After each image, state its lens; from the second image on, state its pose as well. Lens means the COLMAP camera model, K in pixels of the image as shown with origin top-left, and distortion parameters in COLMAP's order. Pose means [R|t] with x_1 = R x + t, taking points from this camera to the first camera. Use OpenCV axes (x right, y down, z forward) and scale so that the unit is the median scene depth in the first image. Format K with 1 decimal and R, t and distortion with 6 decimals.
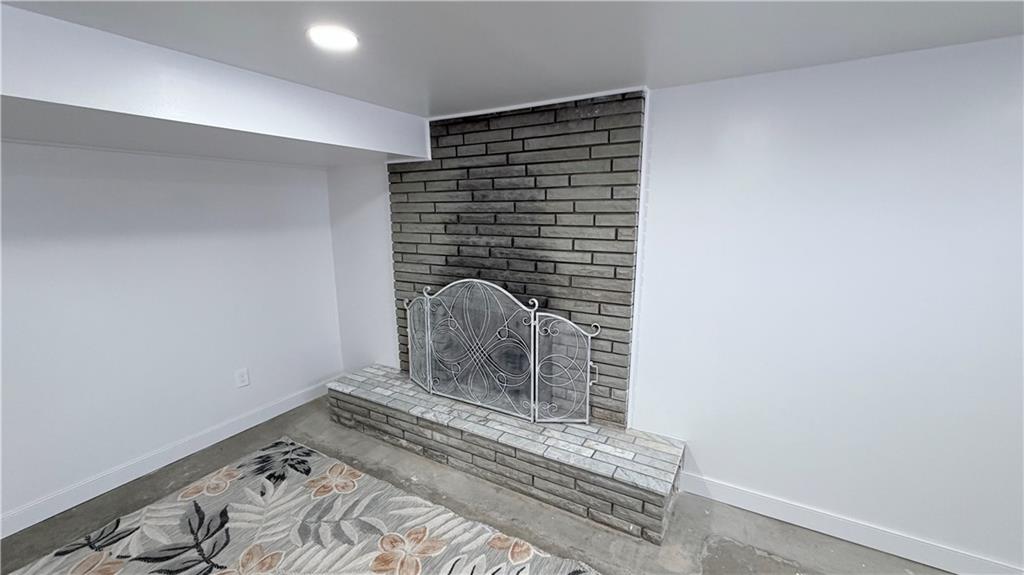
lens RADIAL K [[406.0, 0, 512.0], [0, 406.0, 287.5], [0, 0, 1]] dist [-0.000512, -0.000077]
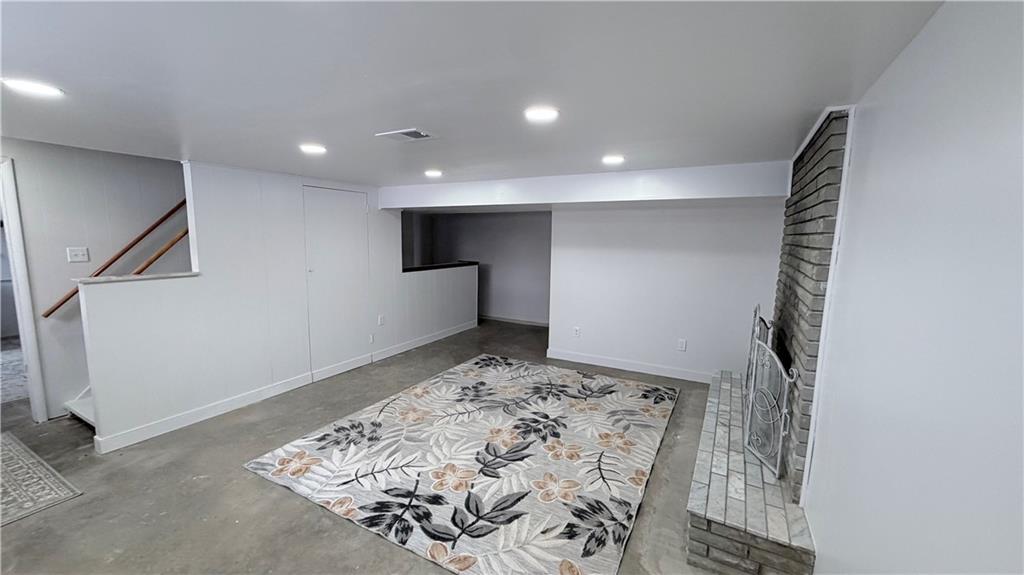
lens RADIAL K [[406.0, 0, 512.0], [0, 406.0, 287.5], [0, 0, 1]] dist [-0.000512, -0.000077]
pose [[0.017080, 0.131544, -0.991163, 1.039839], [-0.200769, 0.971569, 0.125483, -0.071240], [0.979490, 0.196852, 0.043005, 0.305272]]
